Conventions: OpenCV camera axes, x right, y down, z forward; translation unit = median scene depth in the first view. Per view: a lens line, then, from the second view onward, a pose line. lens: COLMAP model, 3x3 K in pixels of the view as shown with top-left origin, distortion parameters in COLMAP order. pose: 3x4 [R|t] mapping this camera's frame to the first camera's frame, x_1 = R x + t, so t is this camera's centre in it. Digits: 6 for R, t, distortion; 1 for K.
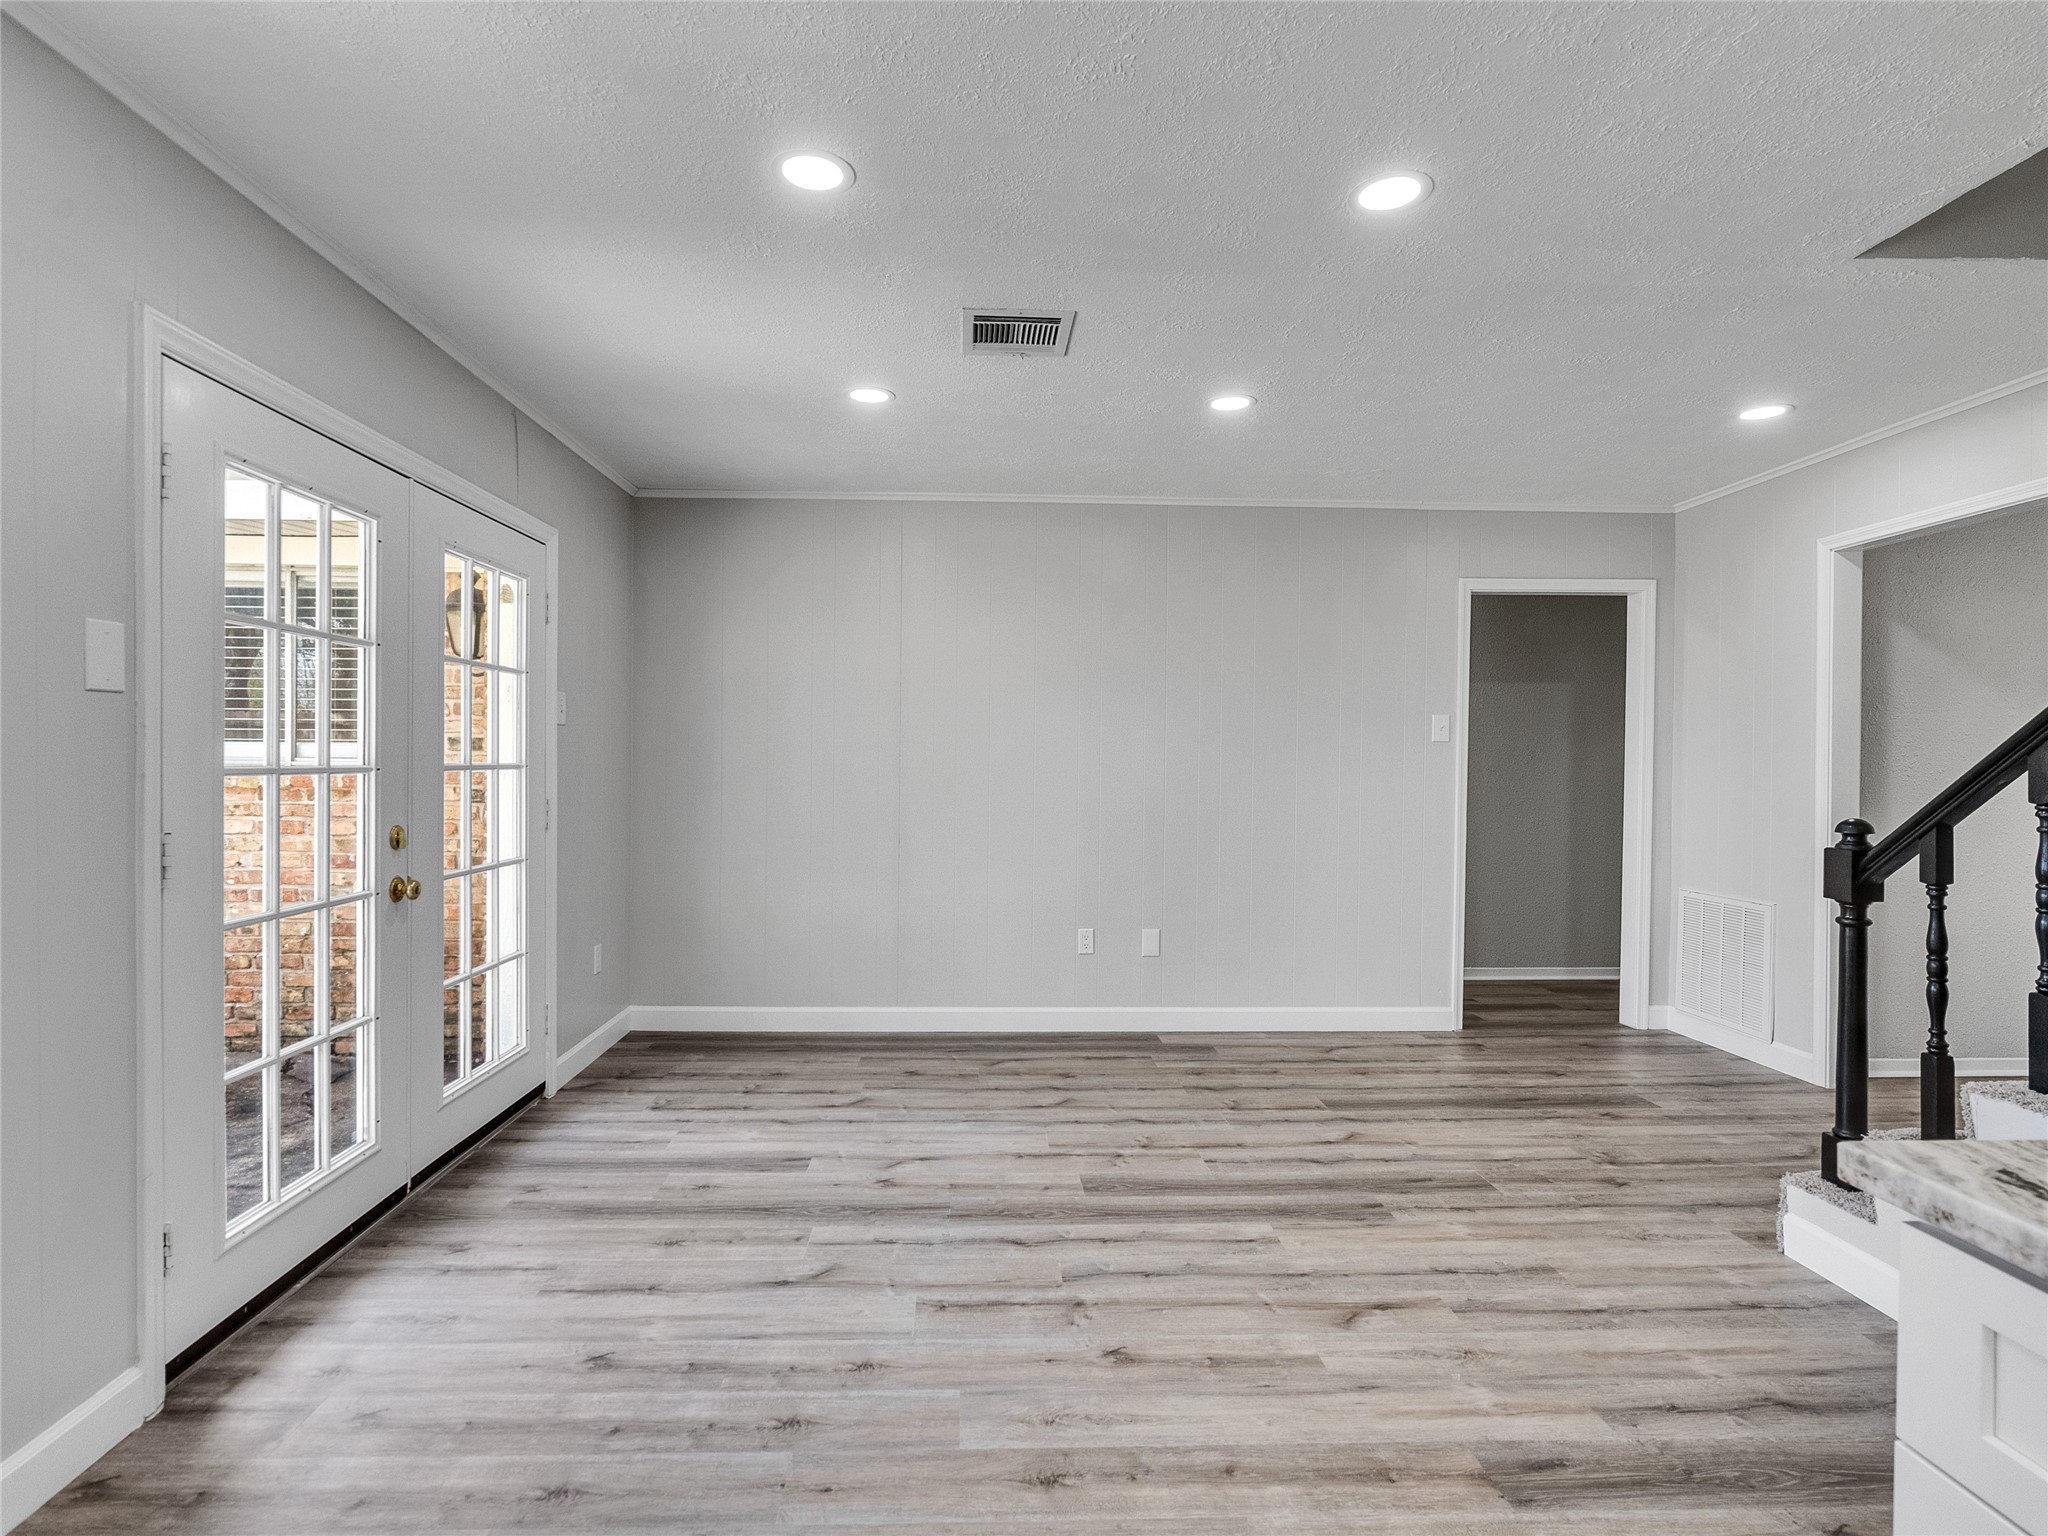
lens RADIAL K [[1042.4, 0, 1004.5], [0, 1042.4, 767.6], [0, 0, 1]] dist [-0.010577, 0.005441]
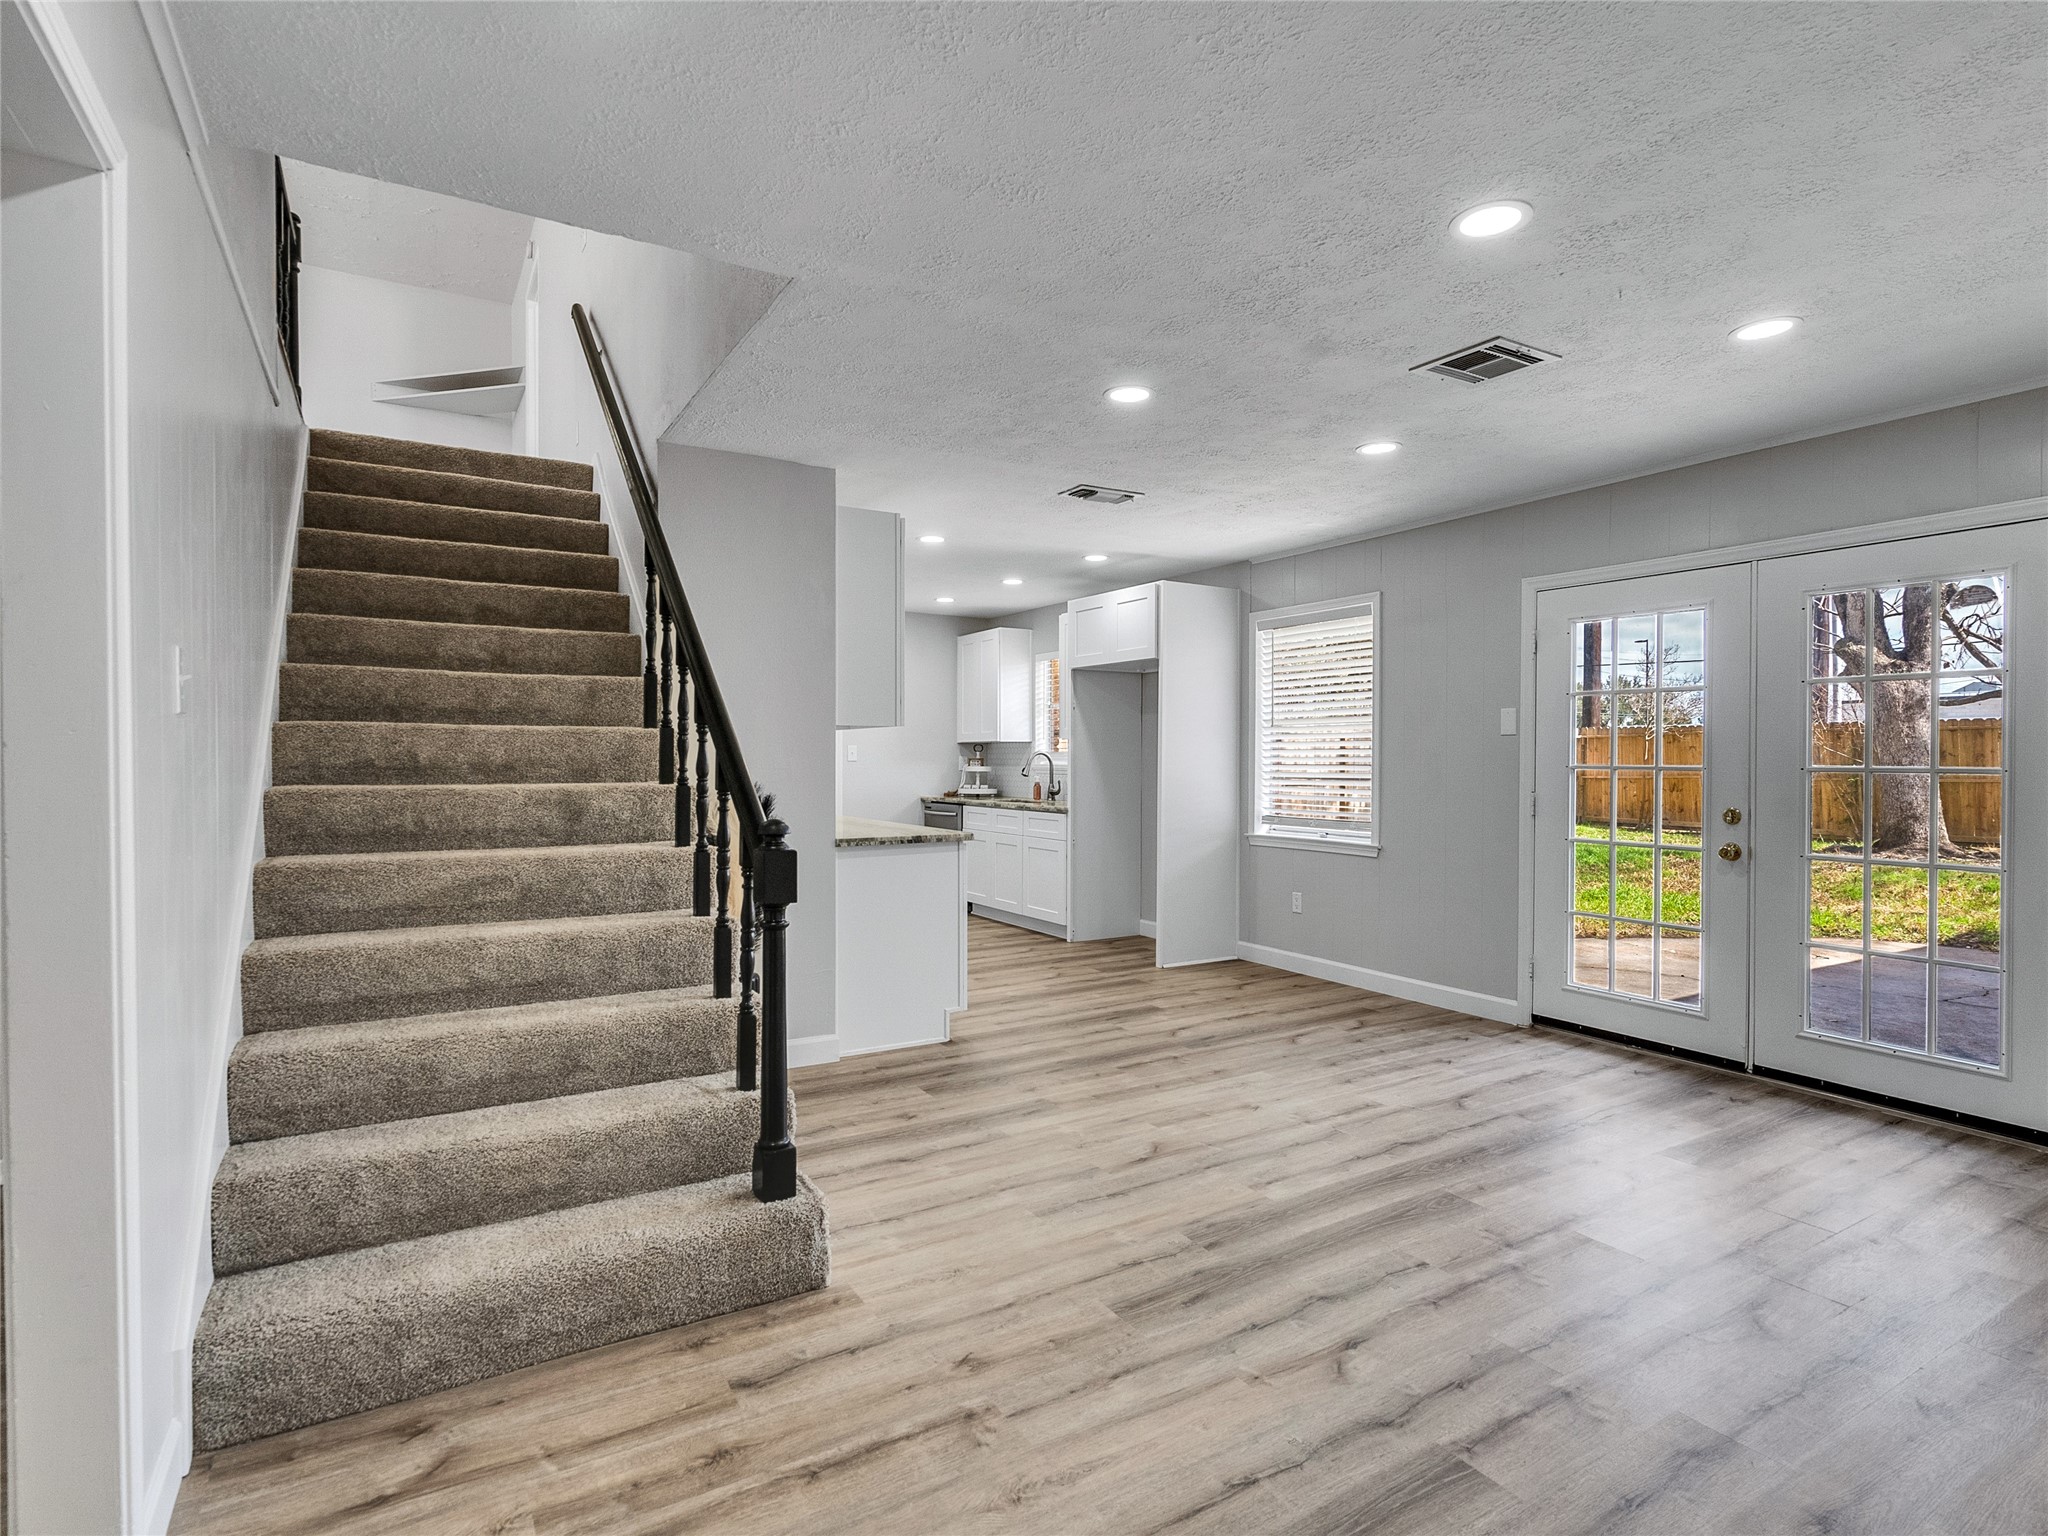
lens RADIAL K [[1042.4, 0, 1004.5], [0, 1042.4, 767.6], [0, 0, 1]] dist [-0.010577, 0.005441]
pose [[-0.881068, 0.000054, -0.472990, 1.100279], [-0.009000, 0.999817, 0.016879, -0.018719], [0.472904, 0.019128, -0.880906, 1.980688]]
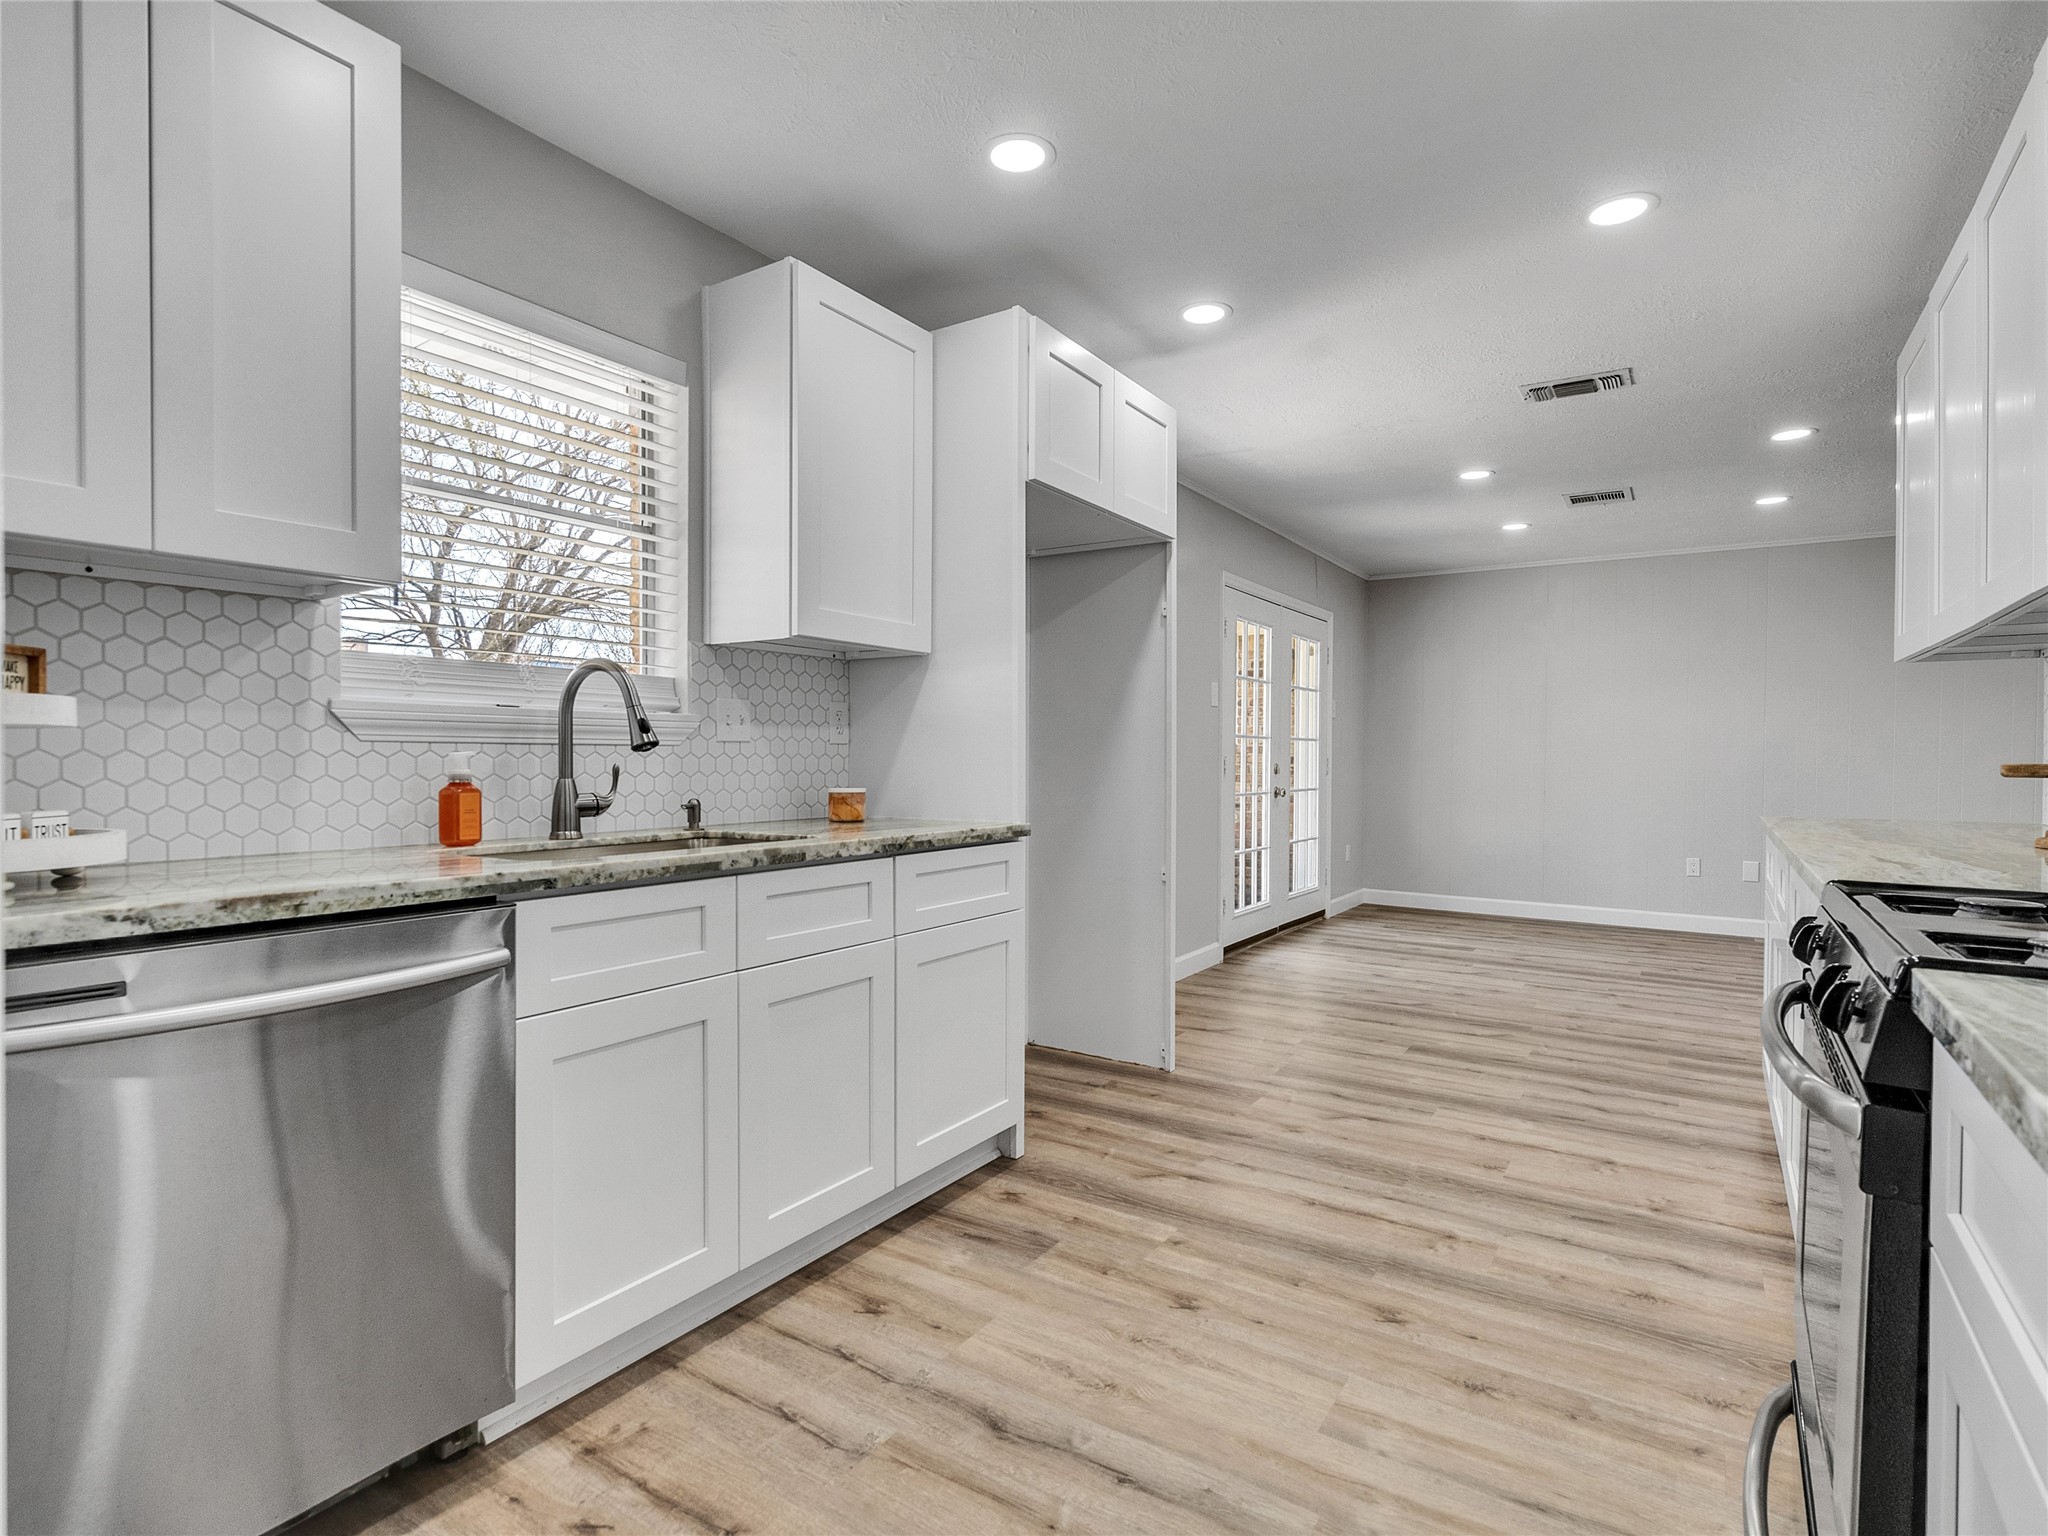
lens RADIAL K [[1042.4, 0, 1004.5], [0, 1042.4, 767.6], [0, 0, 1]] dist [-0.010577, 0.005441]
pose [[0.808413, 0.006325, -0.588582, 0.283952], [-0.006358, 0.999978, 0.002013, 0.070487], [0.588582, 0.002114, 0.808435, -1.261677]]
